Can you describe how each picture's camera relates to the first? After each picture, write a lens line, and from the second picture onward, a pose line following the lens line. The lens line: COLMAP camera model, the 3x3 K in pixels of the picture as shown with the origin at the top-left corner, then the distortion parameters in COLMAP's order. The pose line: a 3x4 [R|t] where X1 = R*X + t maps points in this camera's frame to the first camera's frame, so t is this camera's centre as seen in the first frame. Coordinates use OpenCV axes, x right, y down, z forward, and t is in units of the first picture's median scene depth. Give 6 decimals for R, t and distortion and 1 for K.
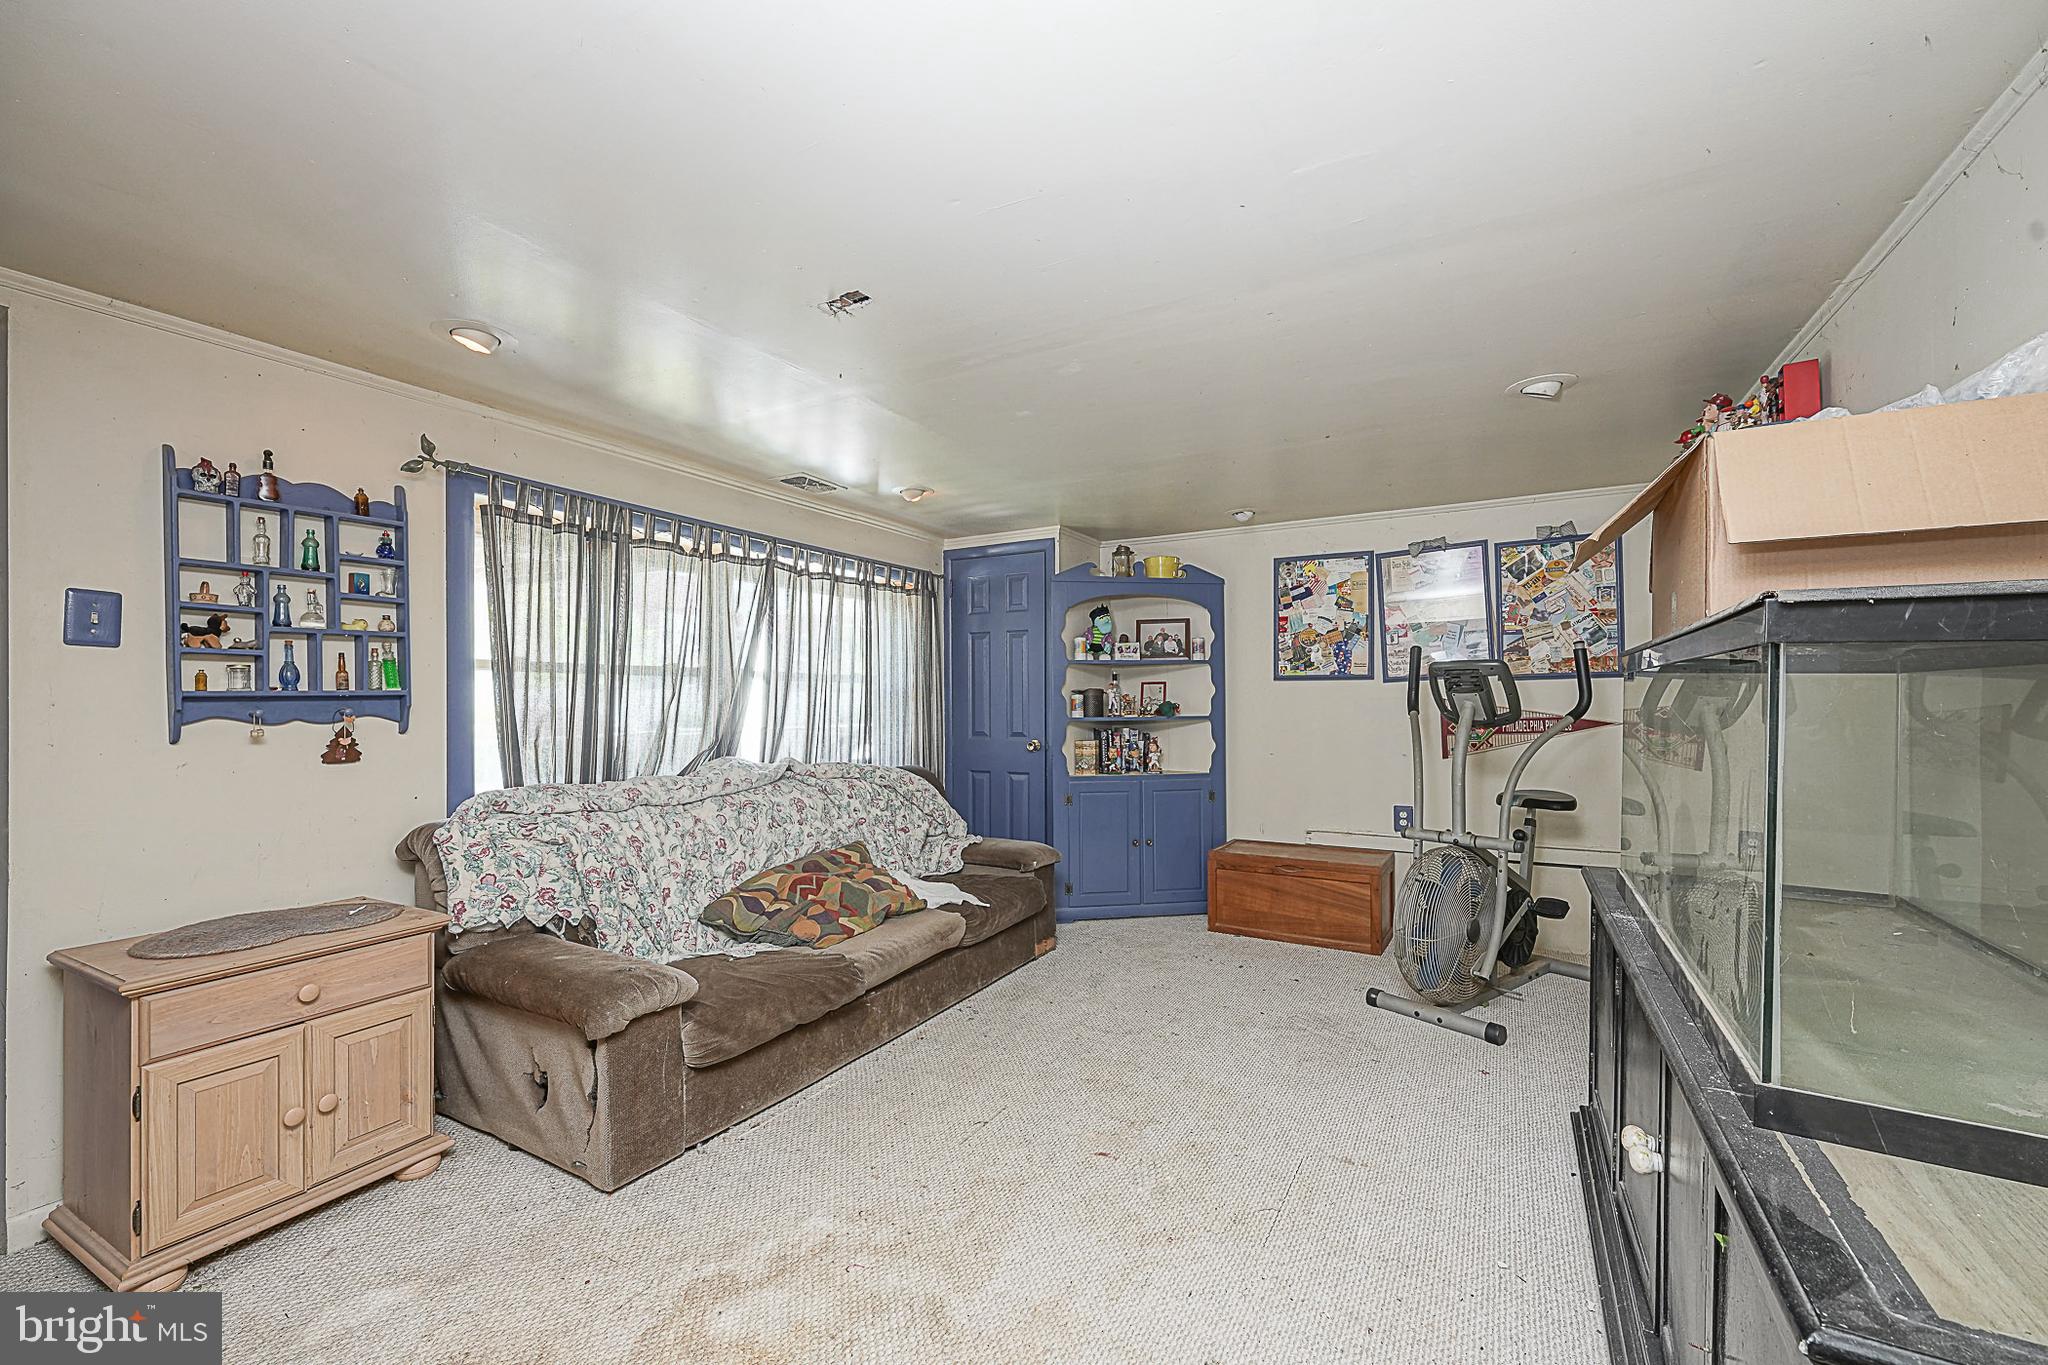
lens RADIAL K [[845.8, 0, 1020.8], [0, 845.8, 693.2], [0, 0, 1]] dist [-0.000276, 0.000235]
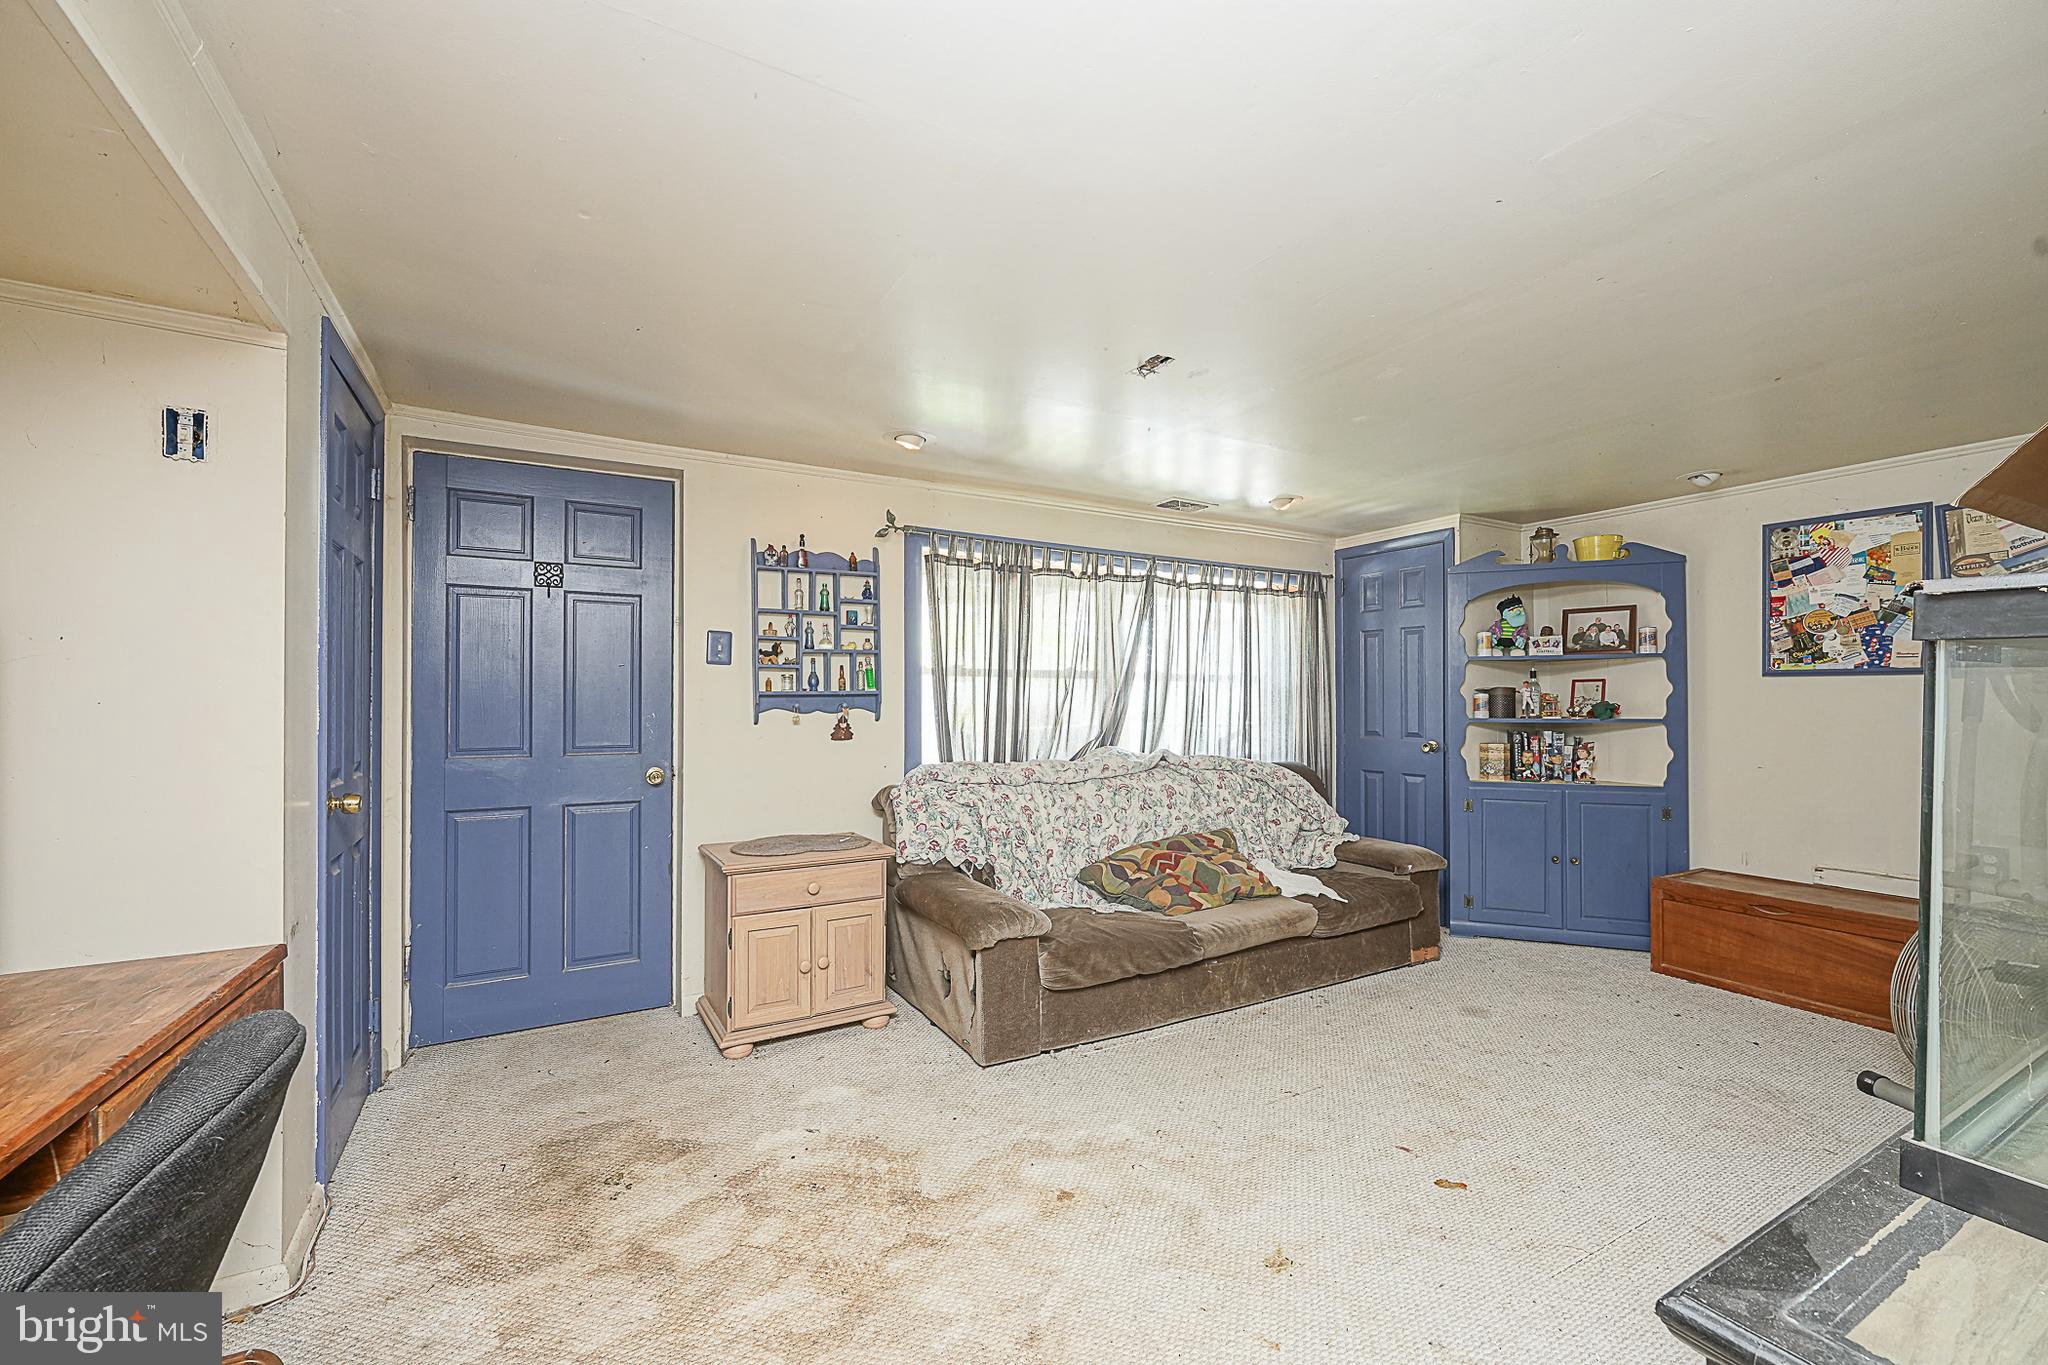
lens RADIAL K [[826.7, 0, 1022.0], [0, 826.7, 689.1], [0, 0, 1]] dist [-0.000231, 0.000355]
pose [[0.862583, -0.000851, -0.505915, 0.150008], [-0.000057, 0.999998, -0.001780, -0.002610], [0.505915, 0.001564, 0.862582, -0.063375]]
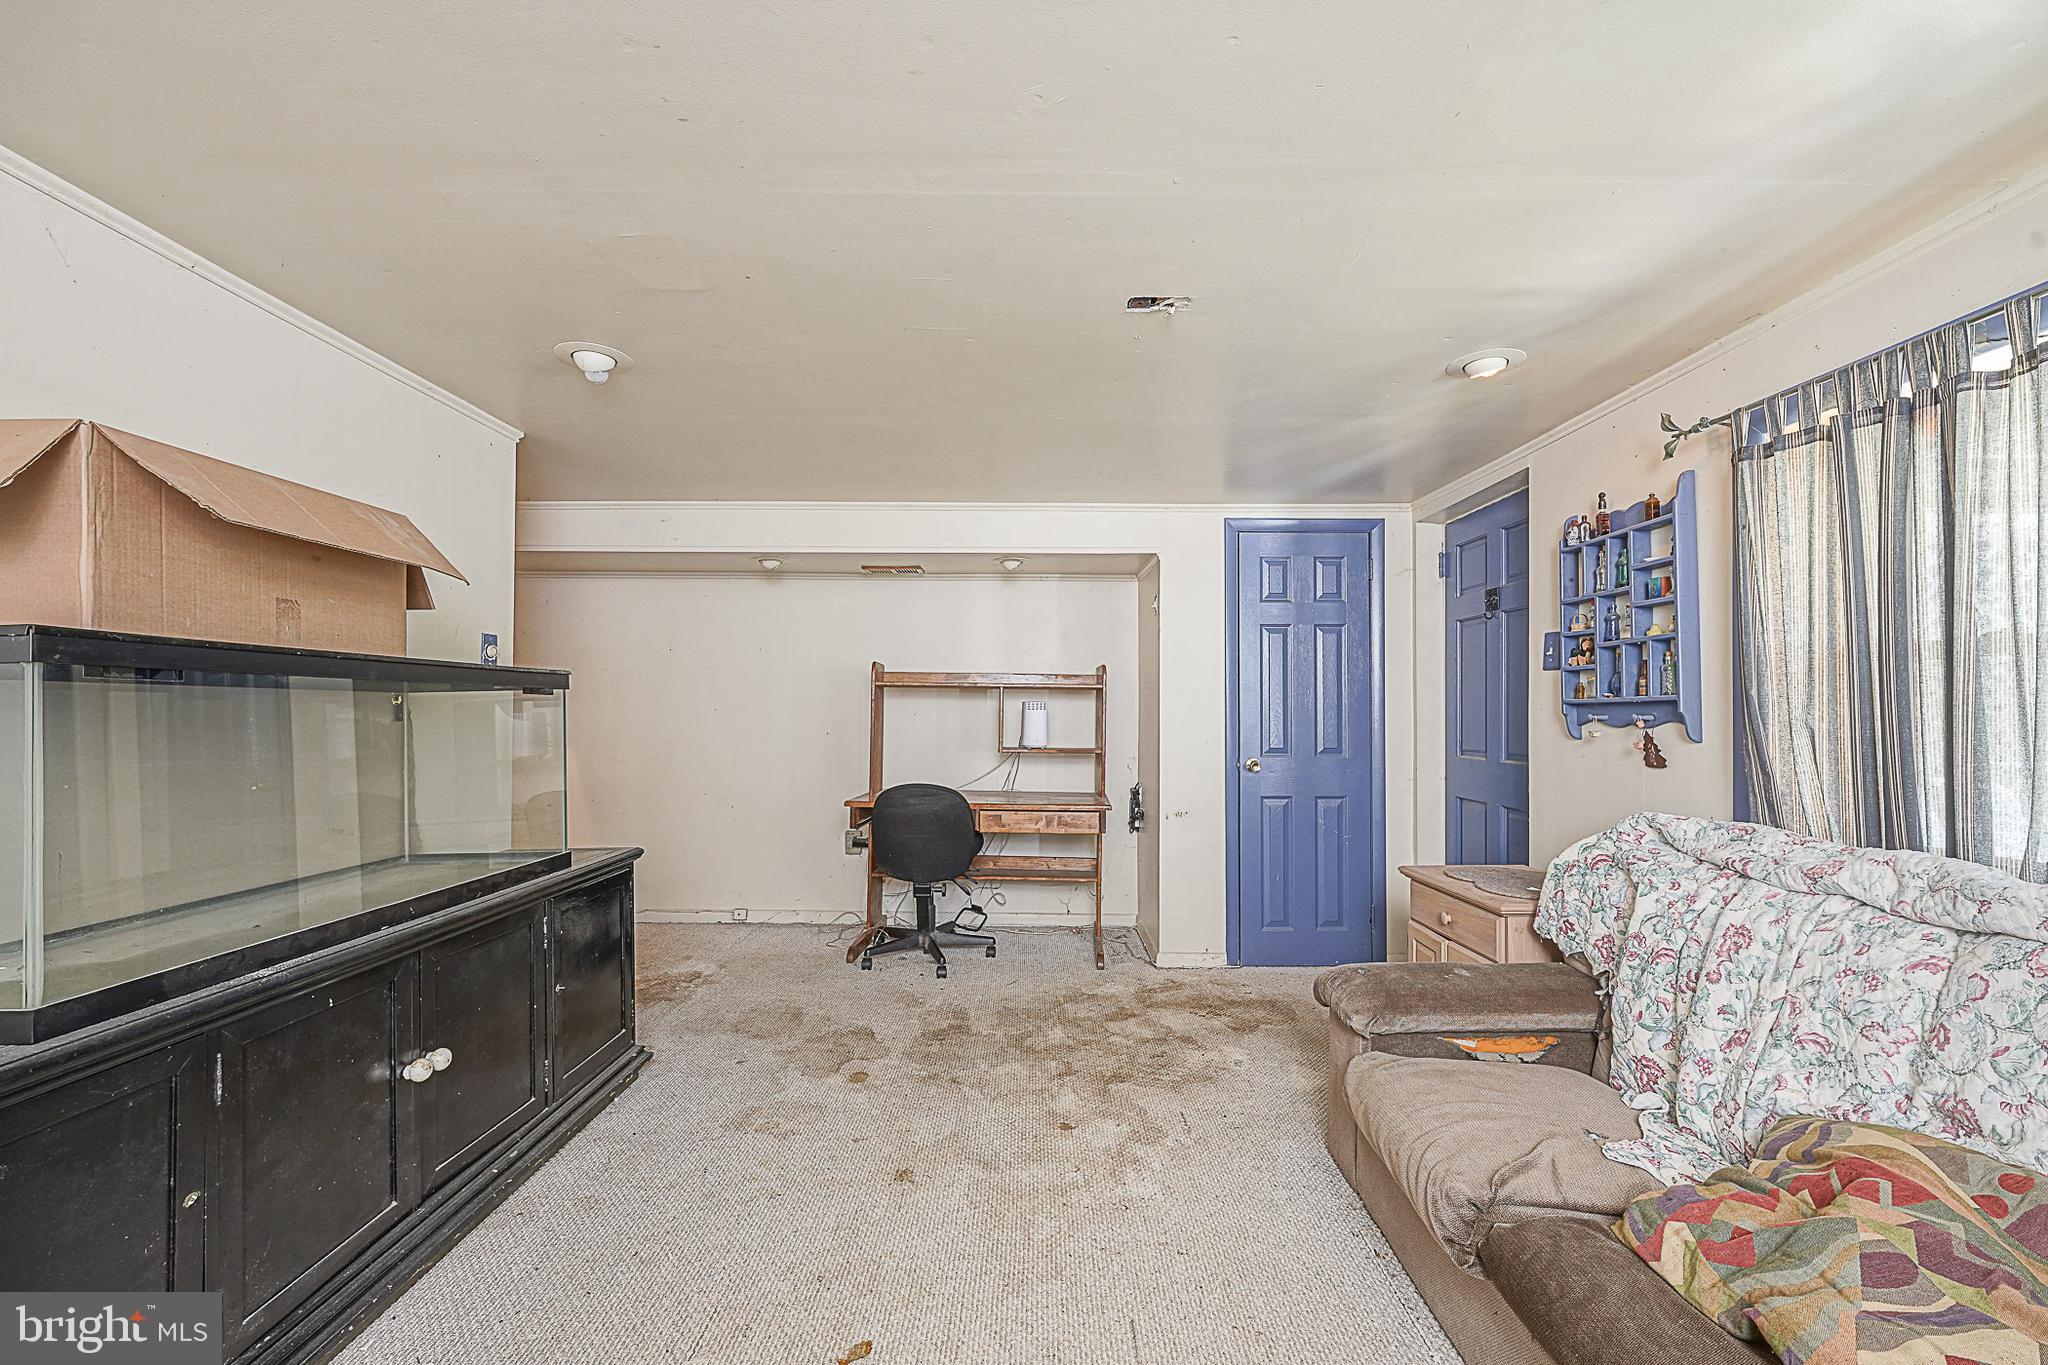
lens RADIAL K [[845.8, 0, 1020.8], [0, 845.8, 693.2], [0, 0, 1]] dist [-0.000276, 0.000235]
pose [[-0.868867, -0.011974, -0.494901, 0.275604], [0.002614, 0.999583, -0.028774, 0.016095], [0.495039, -0.026294, -0.868473, 1.161227]]
